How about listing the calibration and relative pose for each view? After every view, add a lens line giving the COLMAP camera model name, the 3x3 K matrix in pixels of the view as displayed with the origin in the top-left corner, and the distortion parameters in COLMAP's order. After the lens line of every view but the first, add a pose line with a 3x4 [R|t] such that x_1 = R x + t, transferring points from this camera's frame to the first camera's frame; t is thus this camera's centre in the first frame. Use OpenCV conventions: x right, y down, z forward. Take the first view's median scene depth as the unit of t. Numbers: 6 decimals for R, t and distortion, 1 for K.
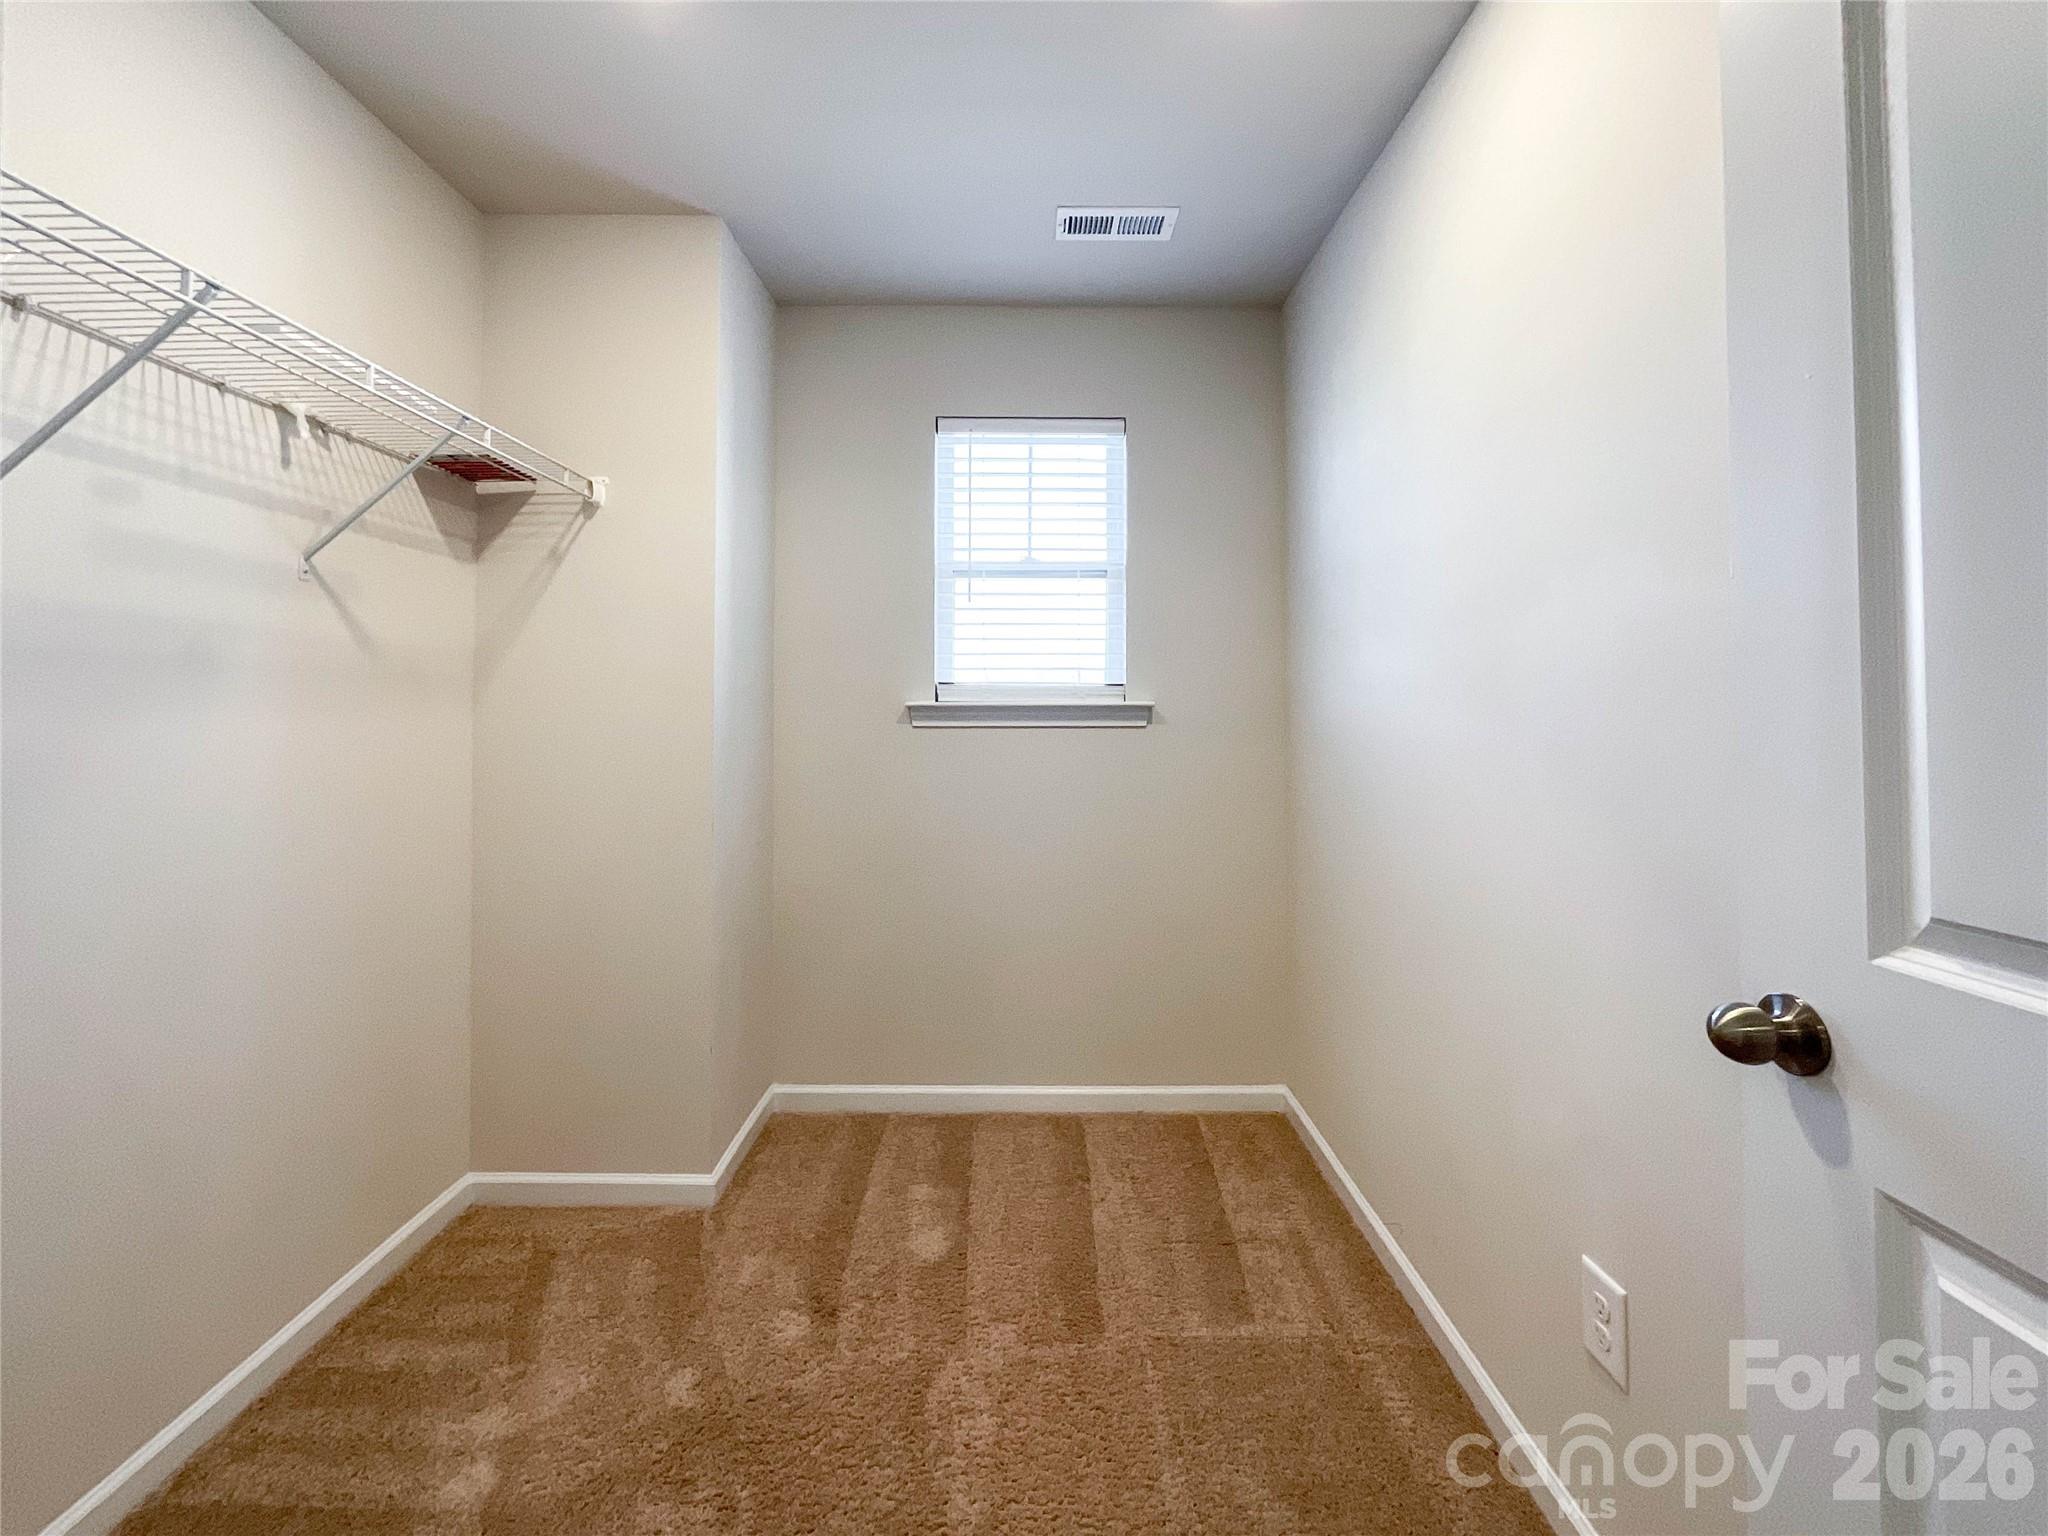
lens RADIAL K [[842.0, 0, 1034.5], [0, 842.0, 788.3], [0, 0, 1]] dist [-0.039706, 0.020190]
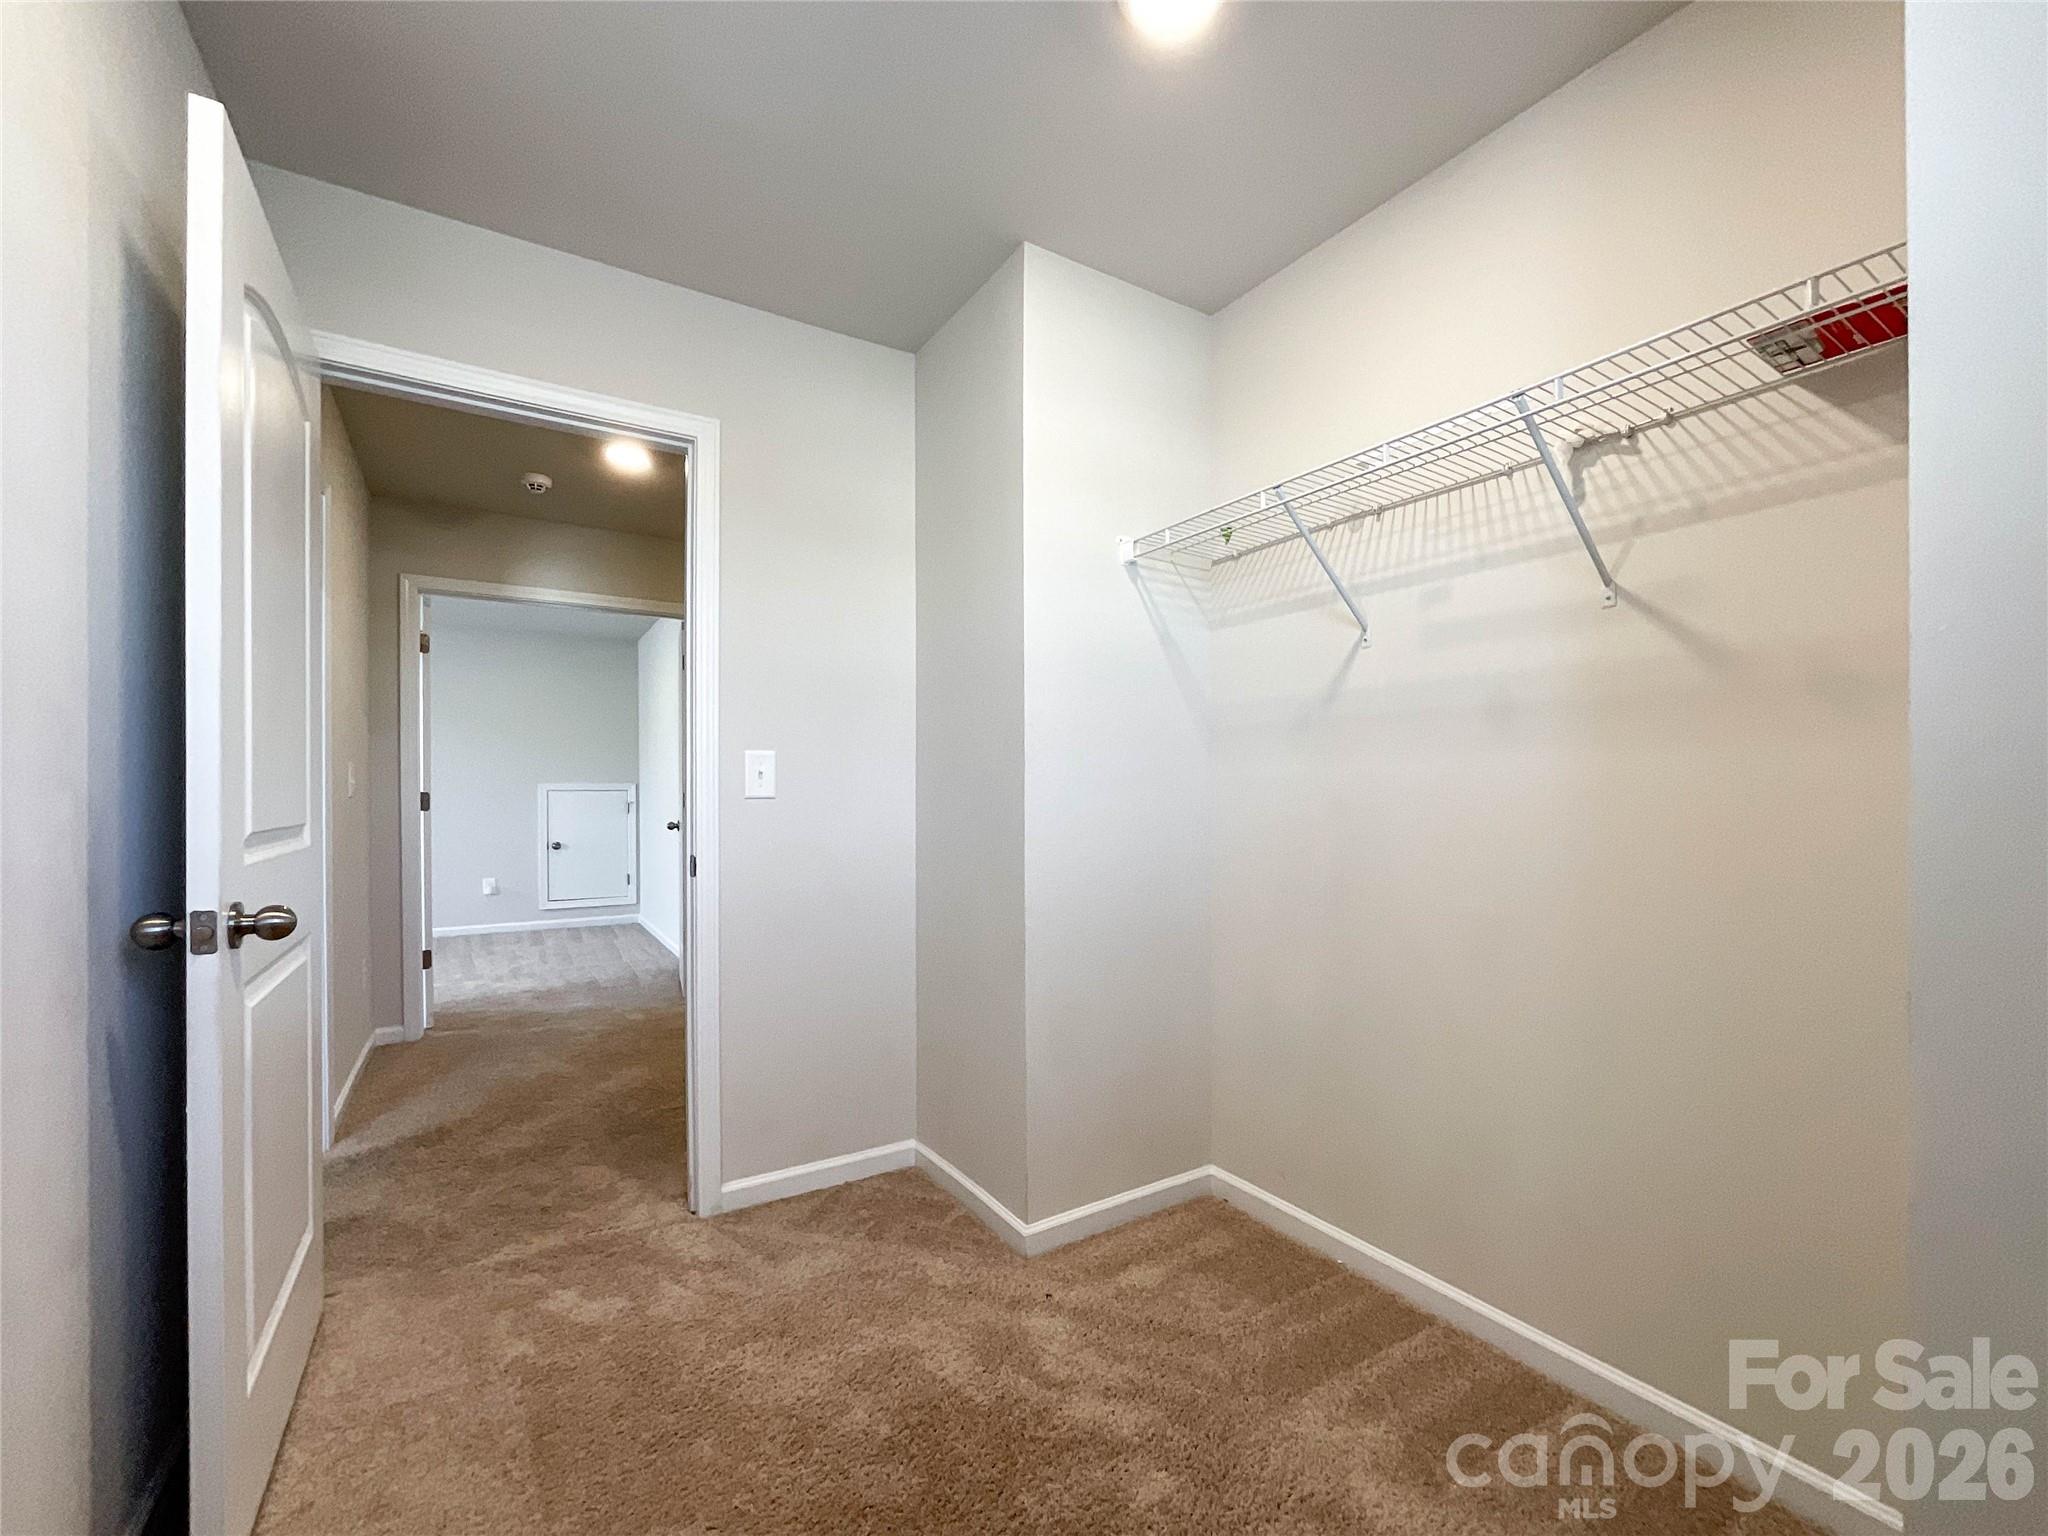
lens RADIAL K [[842.0, 0, 1034.5], [0, 842.0, 788.3], [0, 0, 1]] dist [-0.039706, 0.020190]
pose [[-0.845616, -0.001295, -0.533790, 0.193600], [-0.049620, 0.995858, 0.076192, -0.087023], [0.531480, 0.090916, -0.842178, 1.530981]]
